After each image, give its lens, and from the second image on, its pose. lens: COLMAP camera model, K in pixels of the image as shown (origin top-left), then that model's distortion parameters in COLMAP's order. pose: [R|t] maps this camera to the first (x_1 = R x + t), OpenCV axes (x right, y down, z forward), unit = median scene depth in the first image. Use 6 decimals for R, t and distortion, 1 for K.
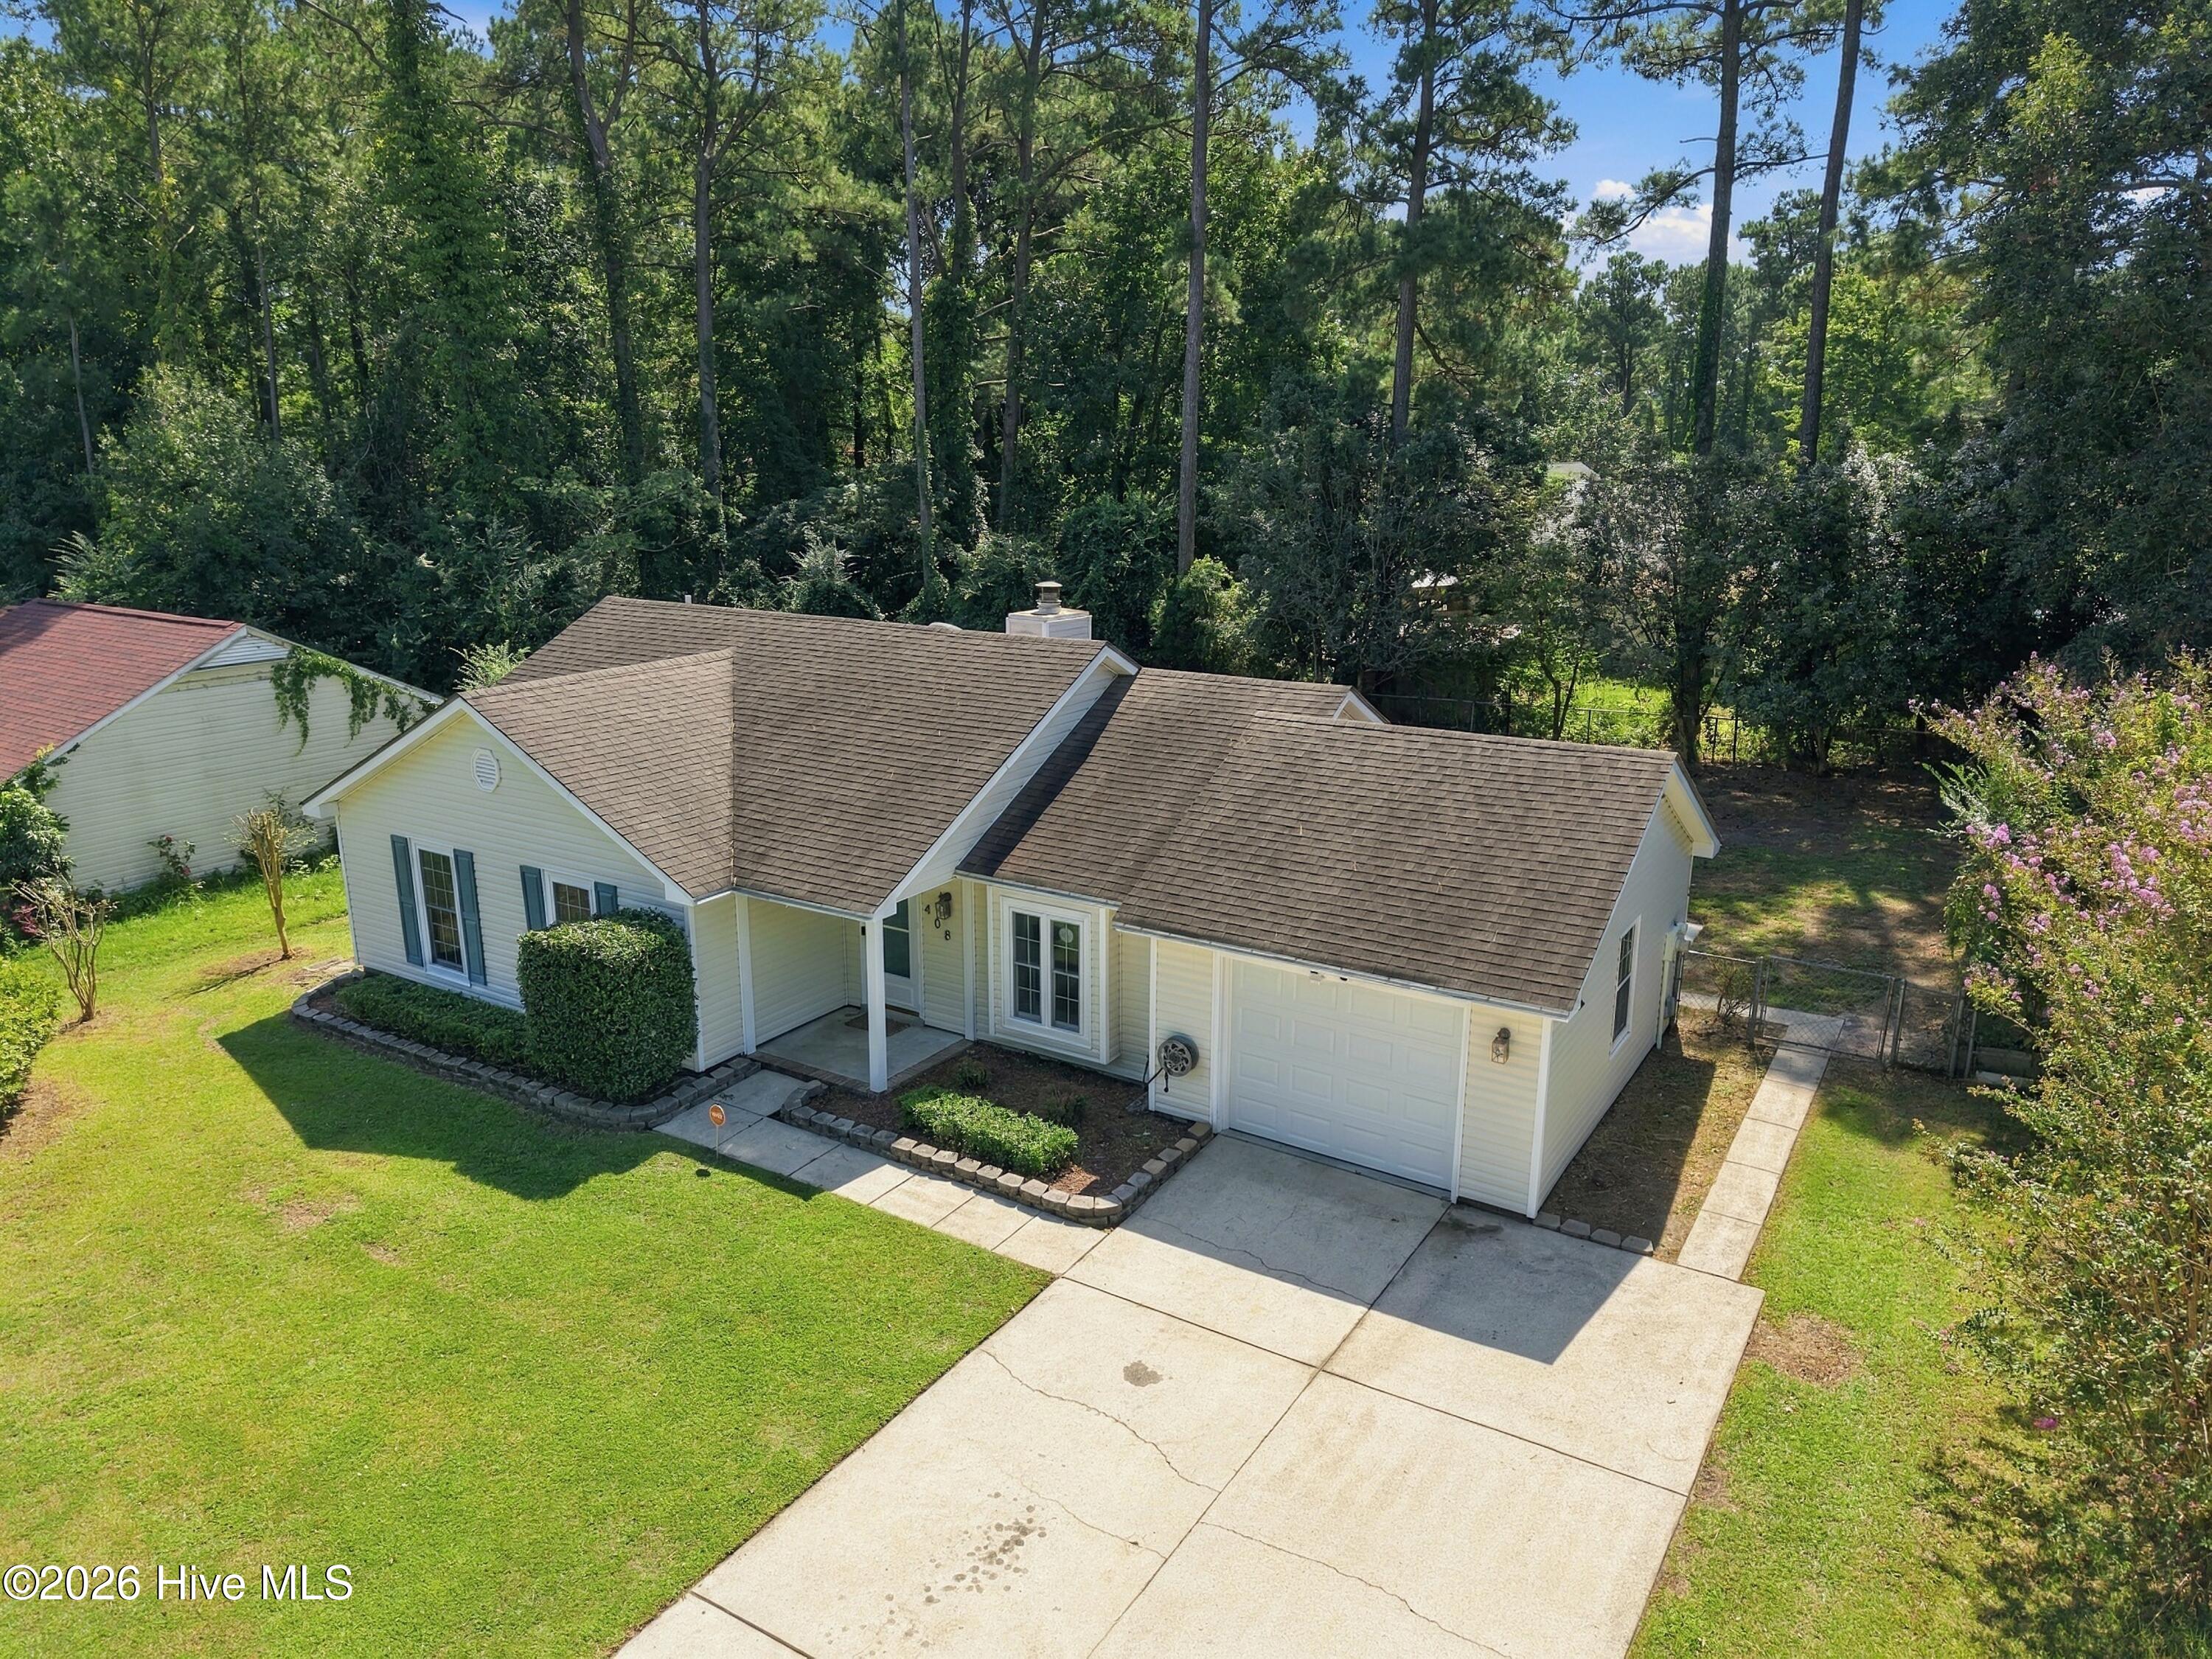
lens RADIAL K [[1498.7, 0, 1101.4], [0, 1498.7, 828.8], [0, 0, 1]] dist [0.016893, -0.001142]
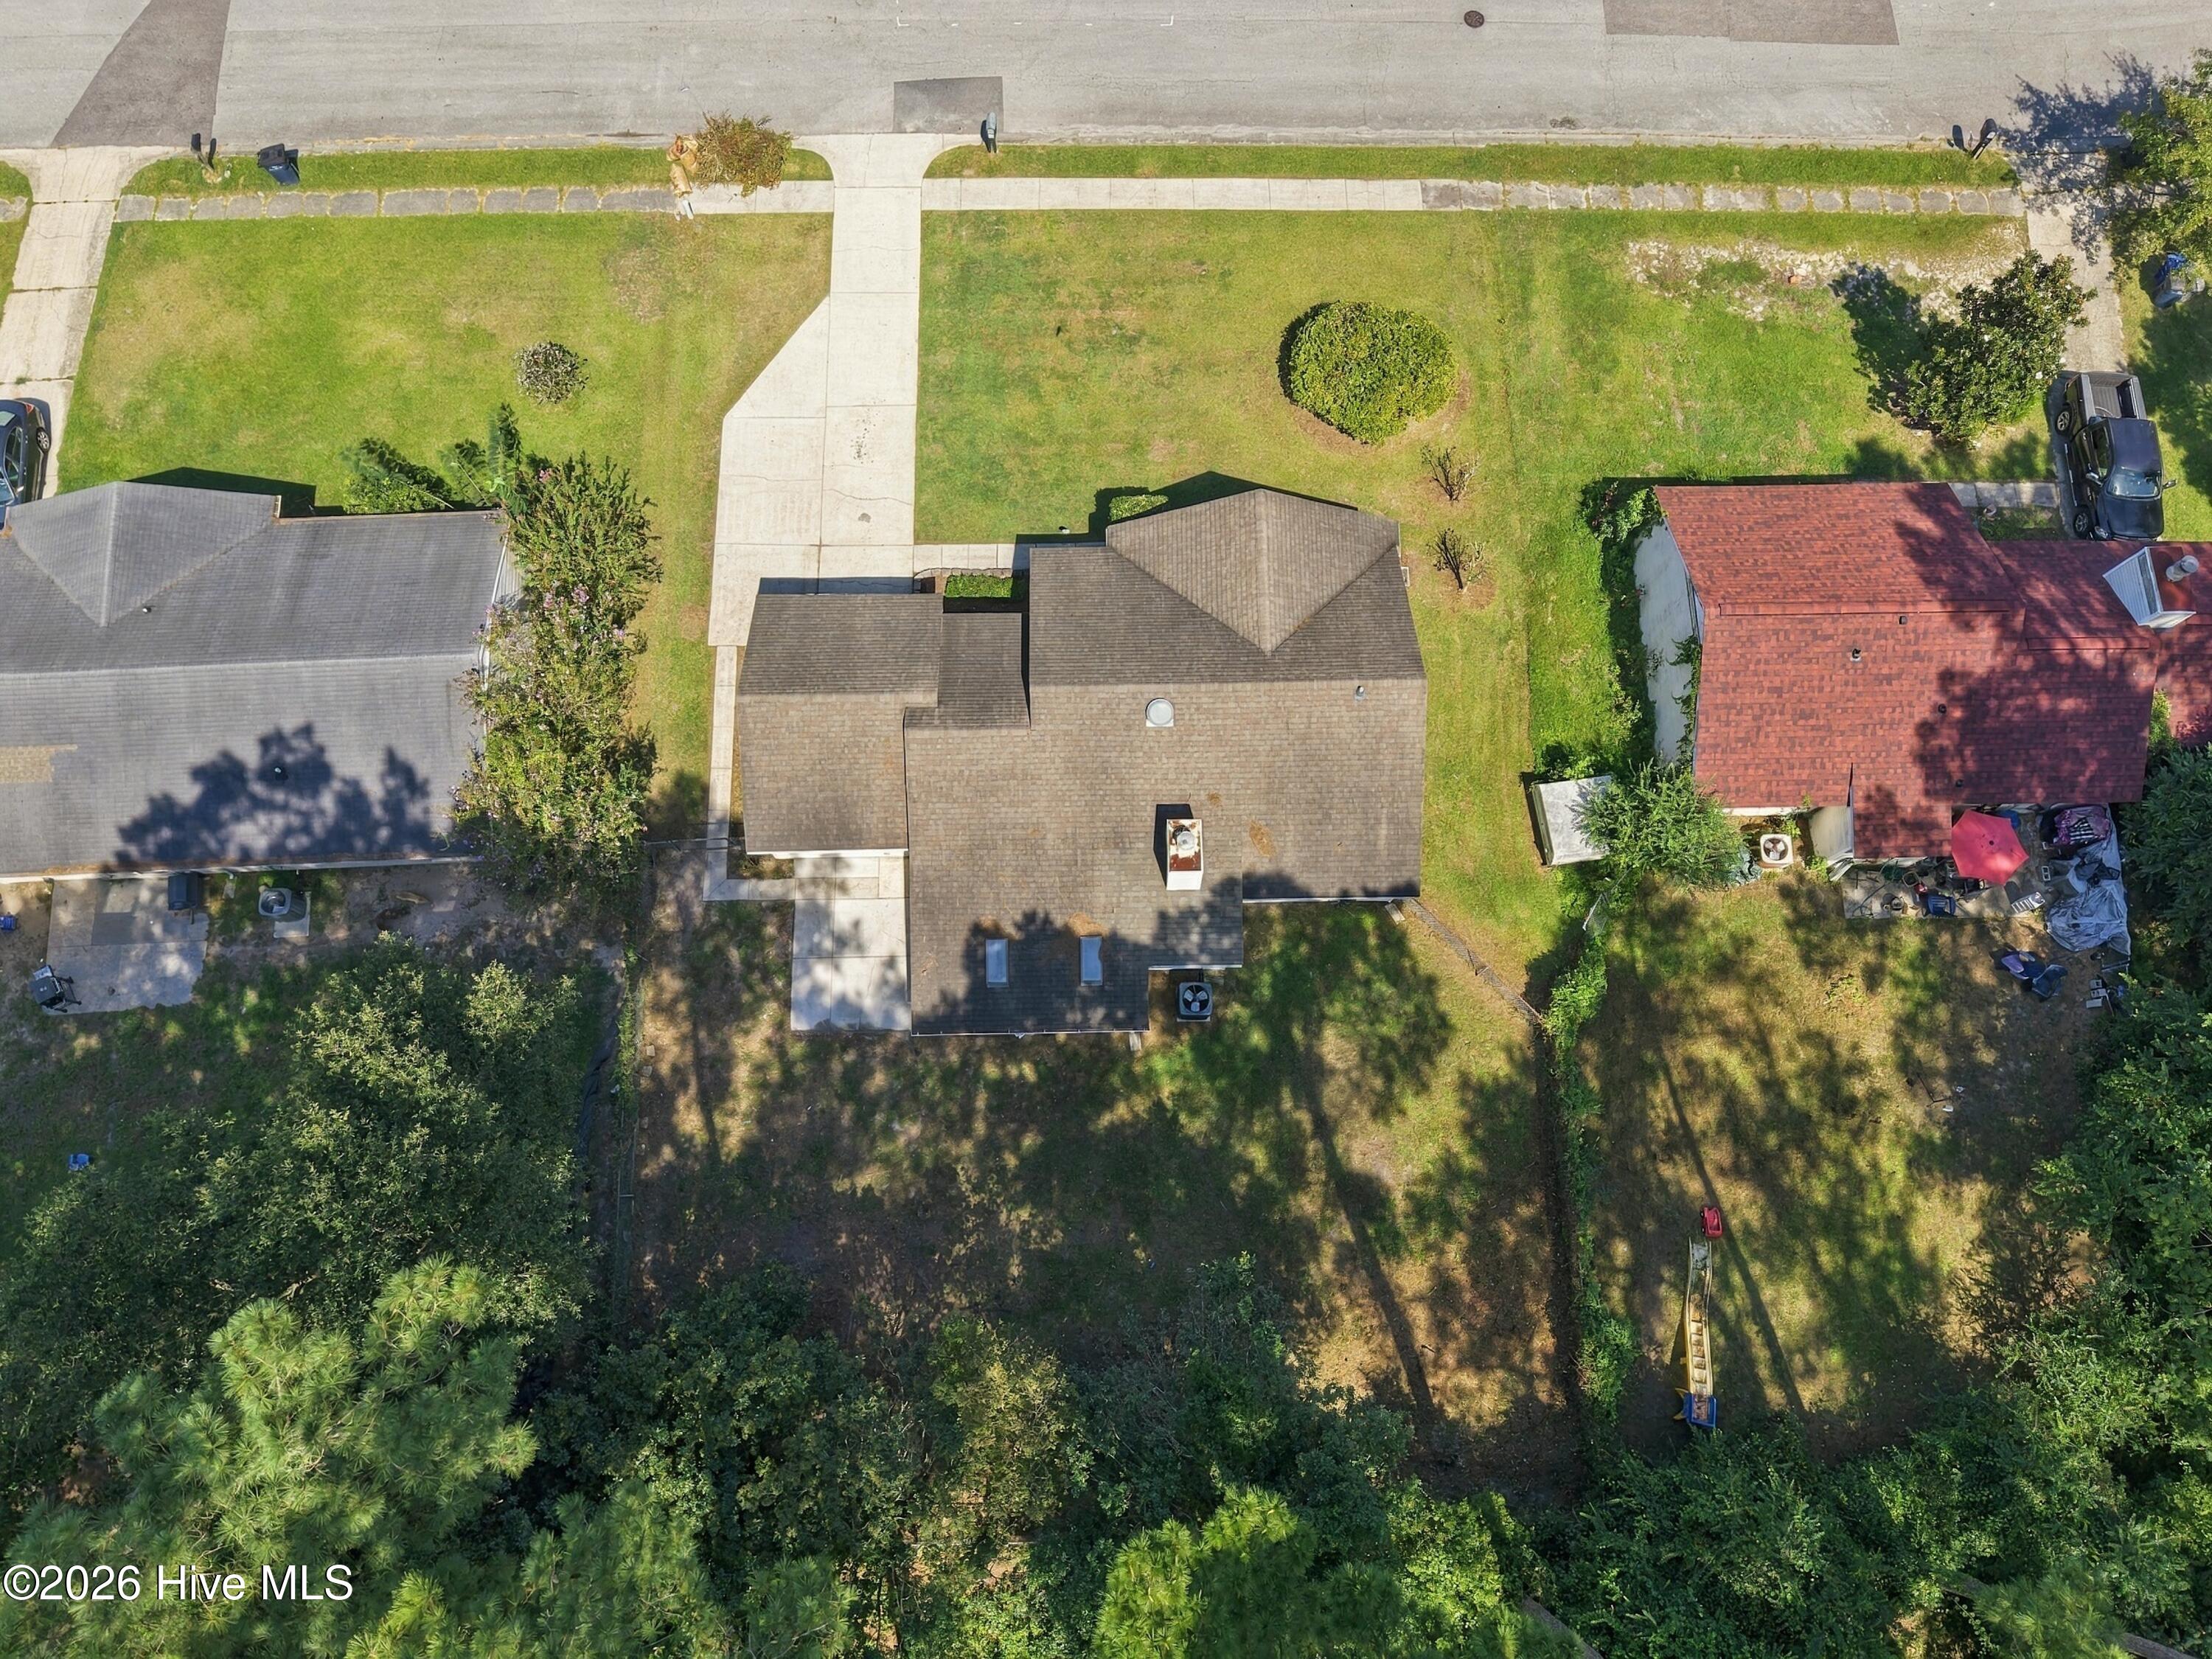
lens RADIAL K [[1498.7, 0, 1101.4], [0, 1498.7, 828.8], [0, 0, 1]] dist [0.016893, -0.001142]
pose [[-0.830638, 0.533351, -0.159928, 0.386774], [-0.162177, 0.043031, 0.985823, -2.352249], [0.532672, 0.844799, 0.050754, 1.323279]]
